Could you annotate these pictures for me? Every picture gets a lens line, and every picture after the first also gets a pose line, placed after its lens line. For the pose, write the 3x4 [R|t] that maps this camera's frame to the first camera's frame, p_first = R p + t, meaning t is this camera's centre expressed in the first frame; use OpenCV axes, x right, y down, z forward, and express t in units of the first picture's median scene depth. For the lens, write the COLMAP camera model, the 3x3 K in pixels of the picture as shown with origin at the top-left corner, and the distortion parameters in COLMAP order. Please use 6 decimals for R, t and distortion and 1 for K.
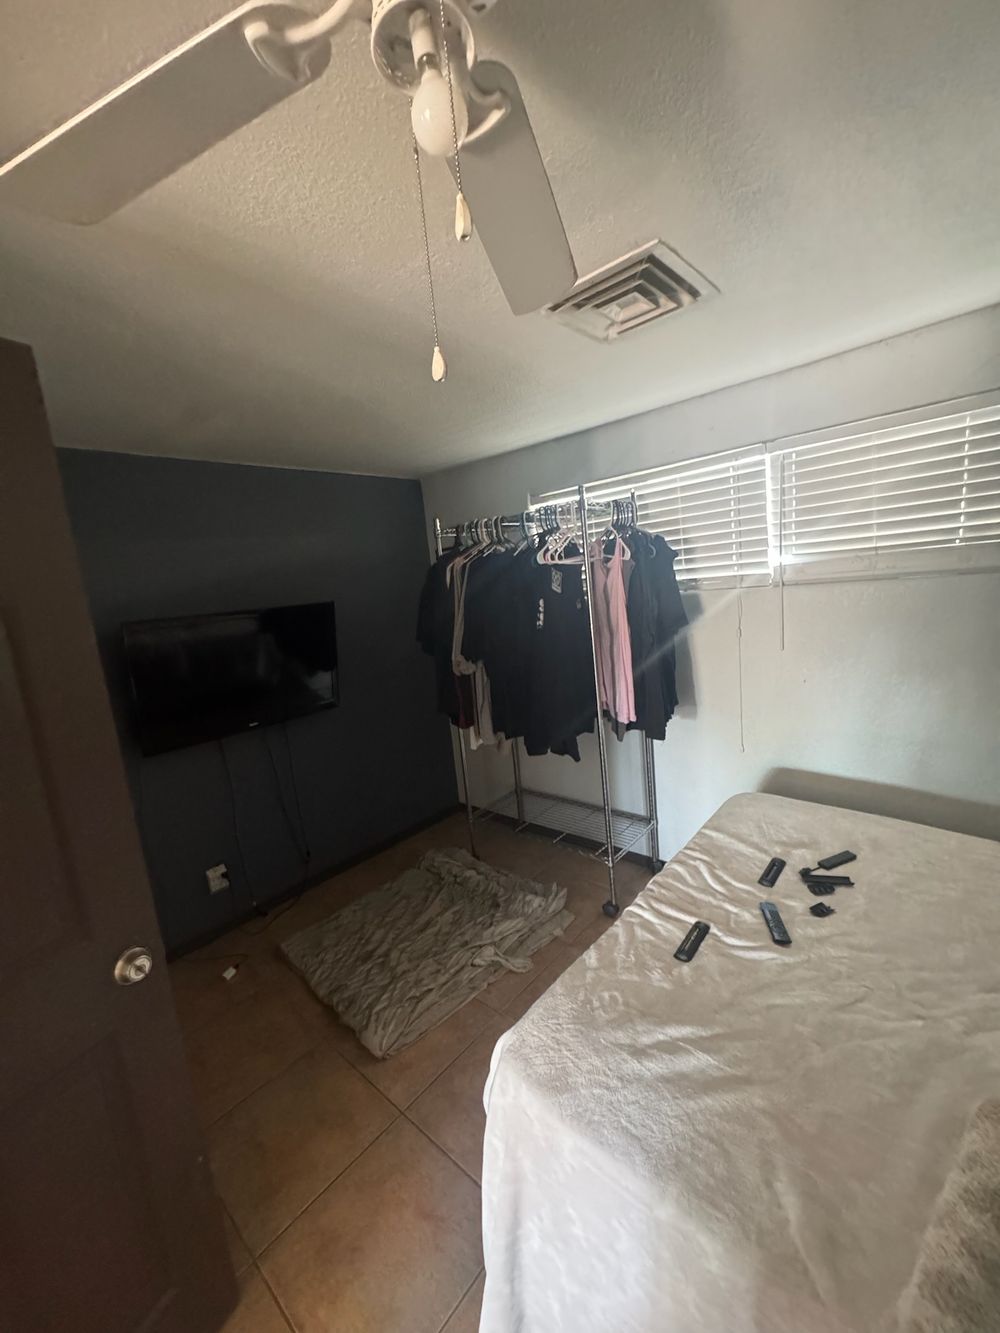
lens RADIAL K [[533.7, 0, 502.0], [0, 533.7, 667.3], [0, 0, 1]] dist [-0.001038, -0.000717]
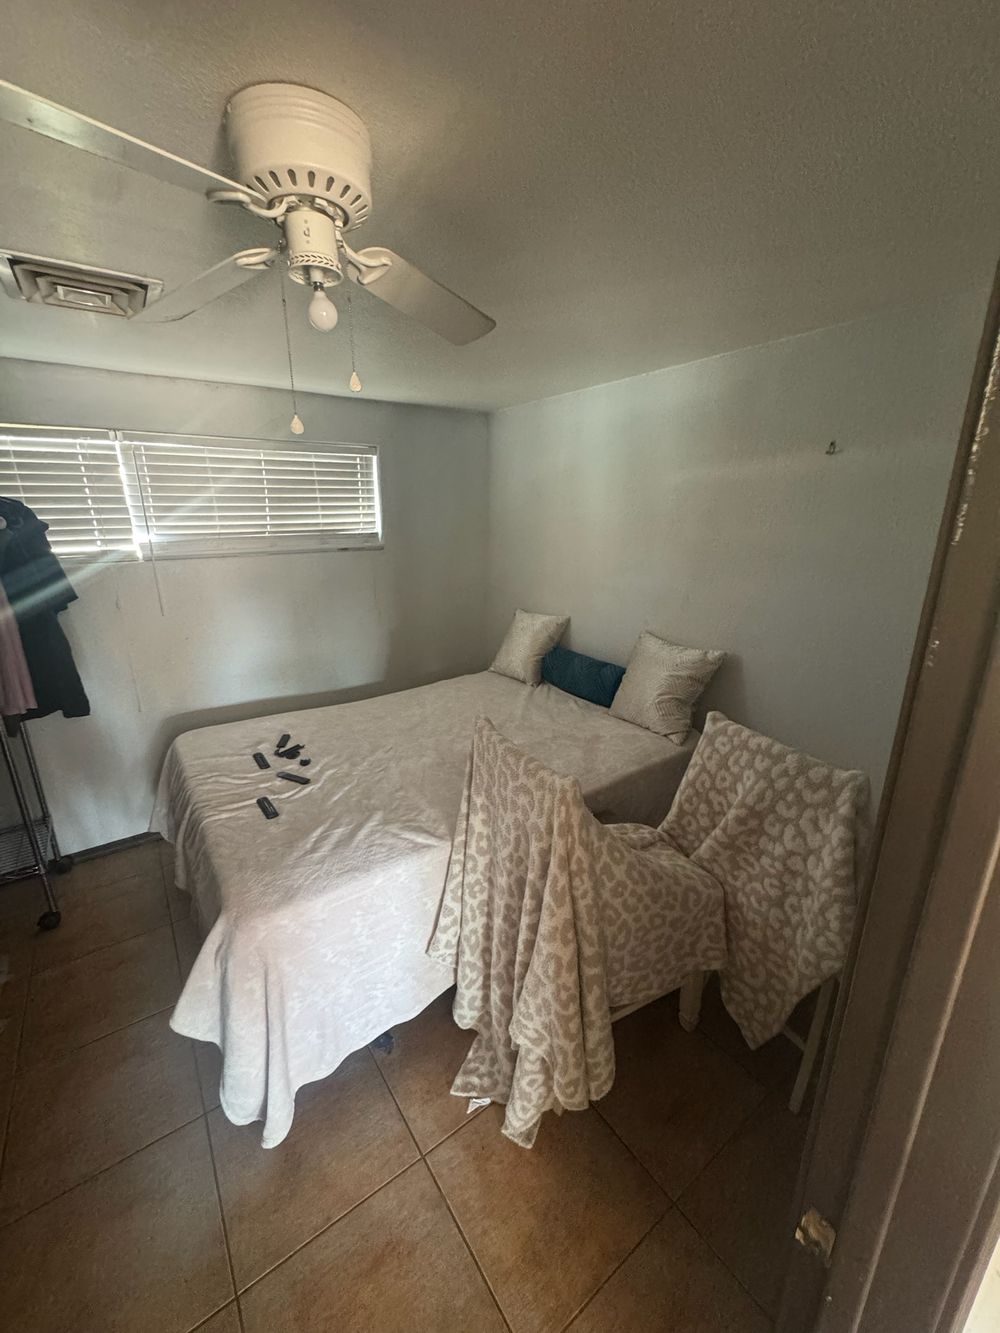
lens RADIAL K [[533.7, 0, 500.8], [0, 533.7, 665.2], [0, 0, 1]] dist [-0.001038, -0.000717]
pose [[0.221154, -0.172137, 0.959927, -0.660290], [0.140624, 0.979642, 0.143274, 0.016806], [-0.965047, 0.103303, 0.240858, 0.007260]]
